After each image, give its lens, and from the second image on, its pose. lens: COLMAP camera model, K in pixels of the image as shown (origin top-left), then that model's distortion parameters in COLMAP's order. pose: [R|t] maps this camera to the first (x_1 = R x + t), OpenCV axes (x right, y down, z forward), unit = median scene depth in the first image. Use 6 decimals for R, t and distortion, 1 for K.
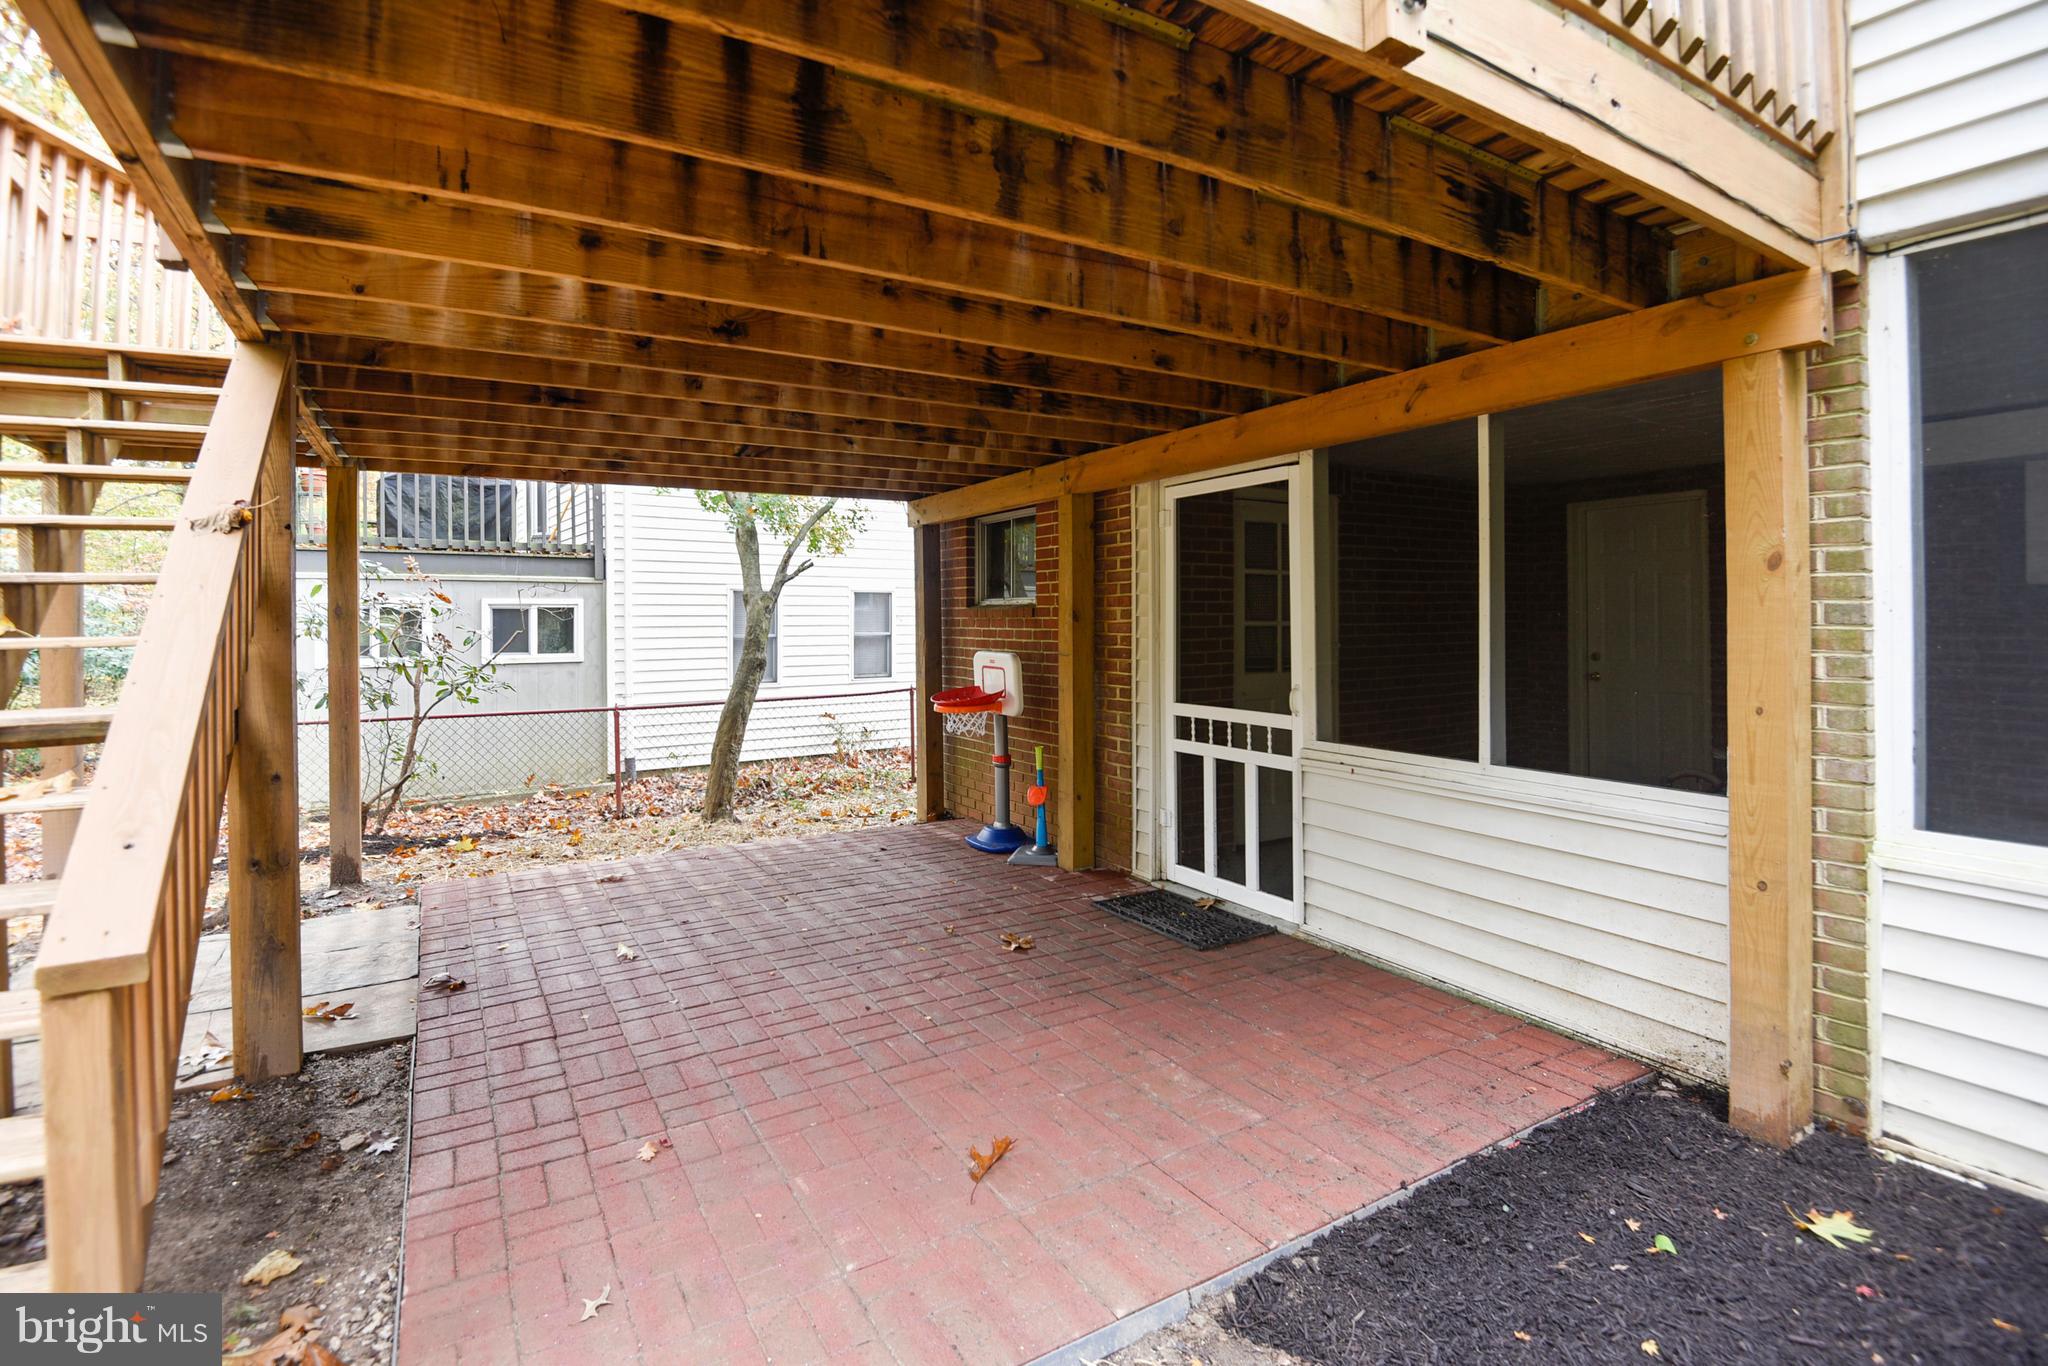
lens RADIAL K [[963.8, 0, 1022.6], [0, 963.8, 618.2], [0, 0, 1]] dist [-0.000450, -0.000156]
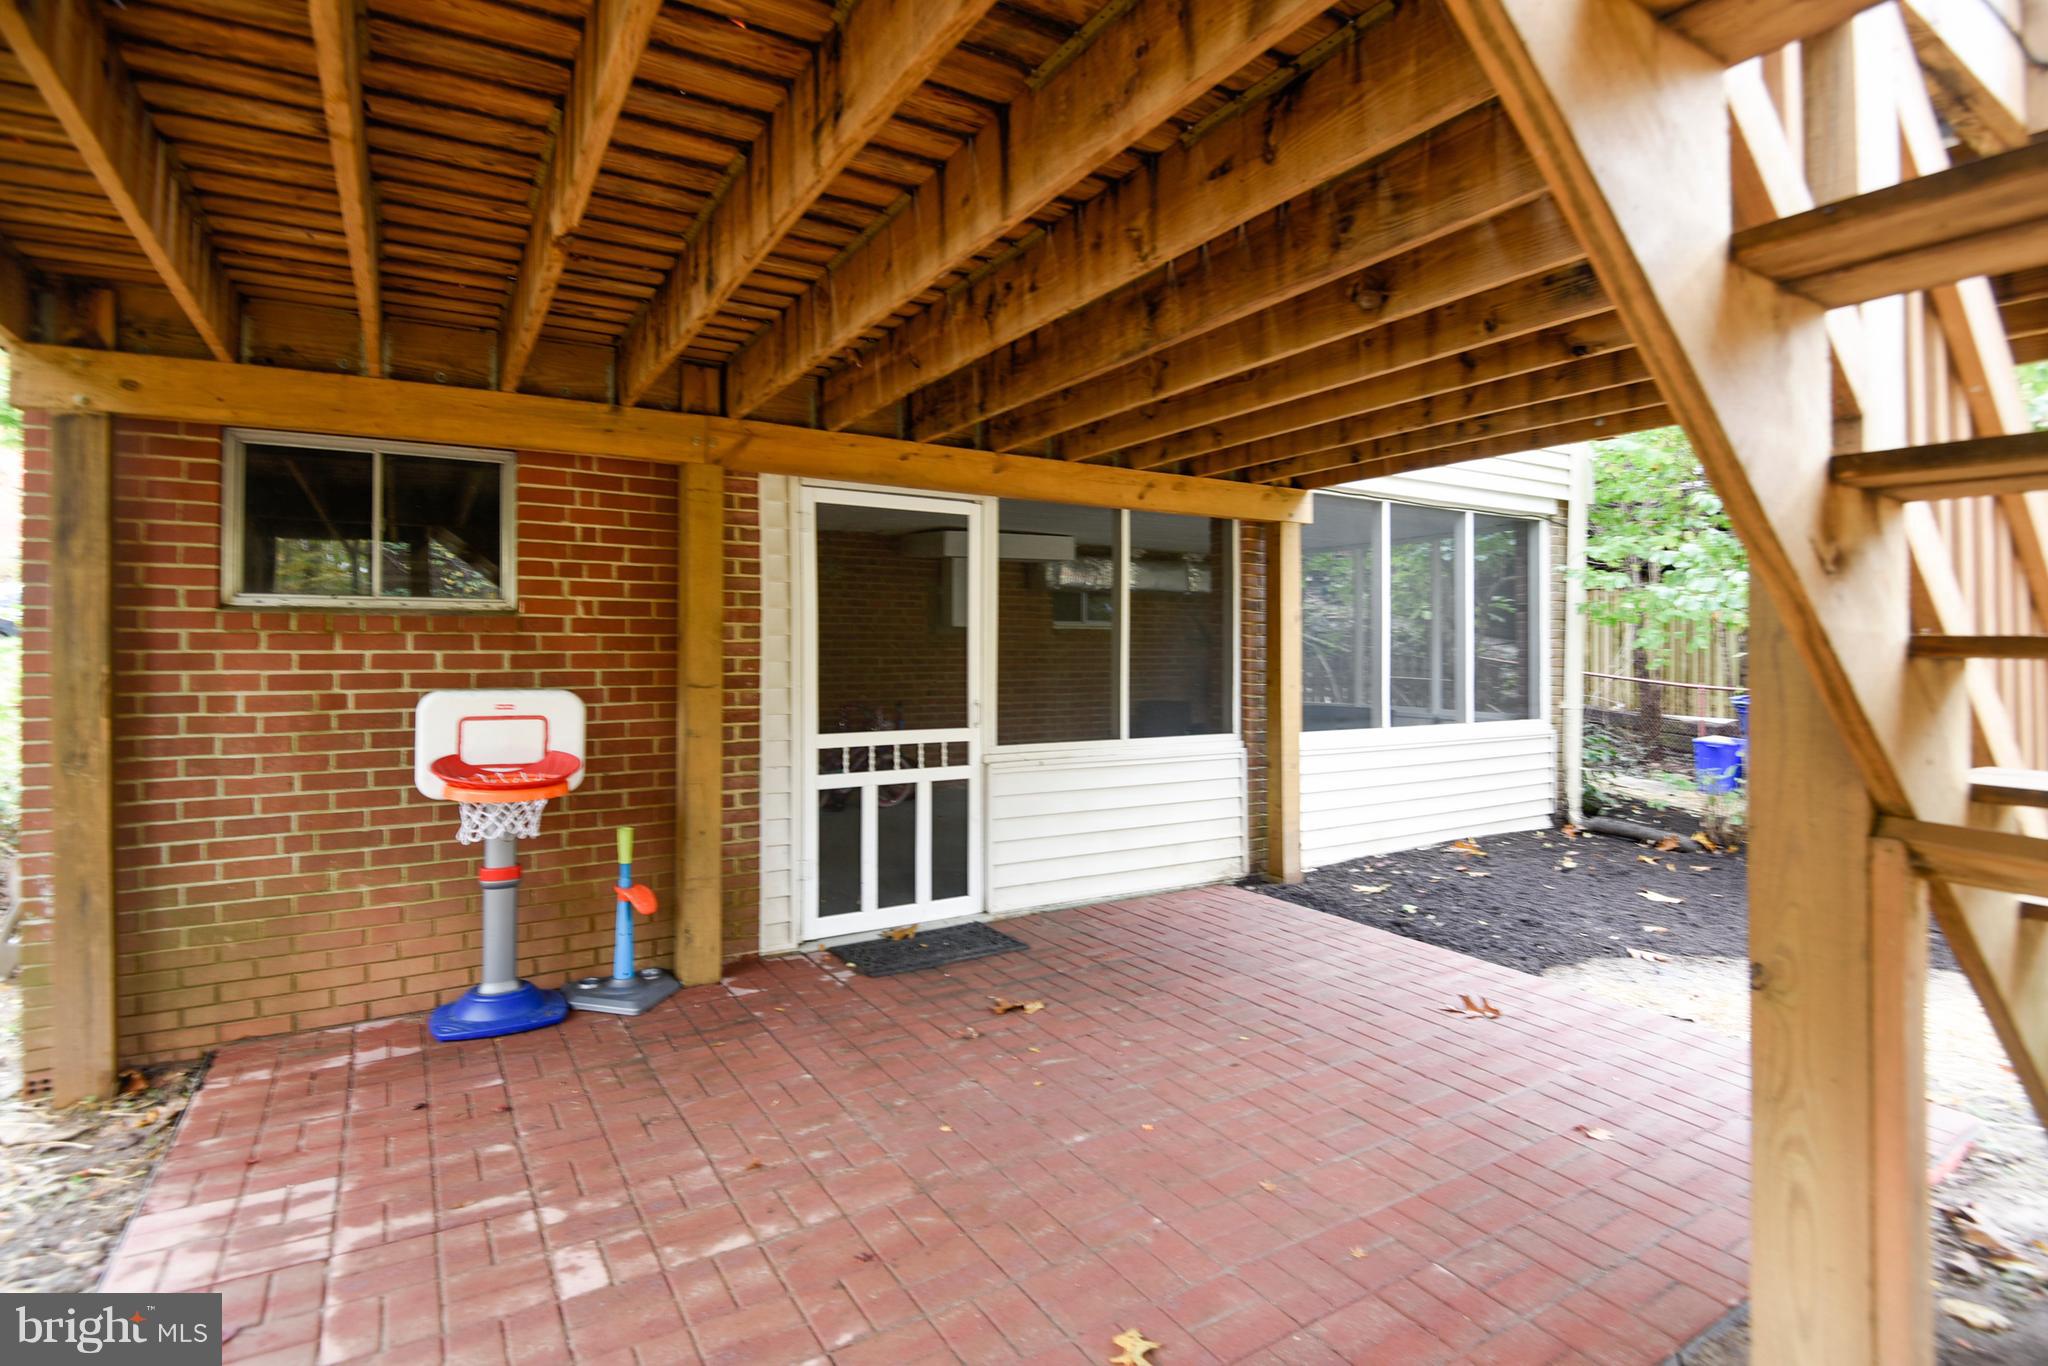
lens RADIAL K [[970.5, 0, 1020.7], [0, 970.5, 644.4], [0, 0, 1]] dist [-0.000924, -0.000214]
pose [[0.000832, 0.013154, 0.999913, -0.790089], [-0.005623, 0.999898, -0.013149, 0.017705], [-0.999984, -0.005612, 0.000906, 0.884053]]
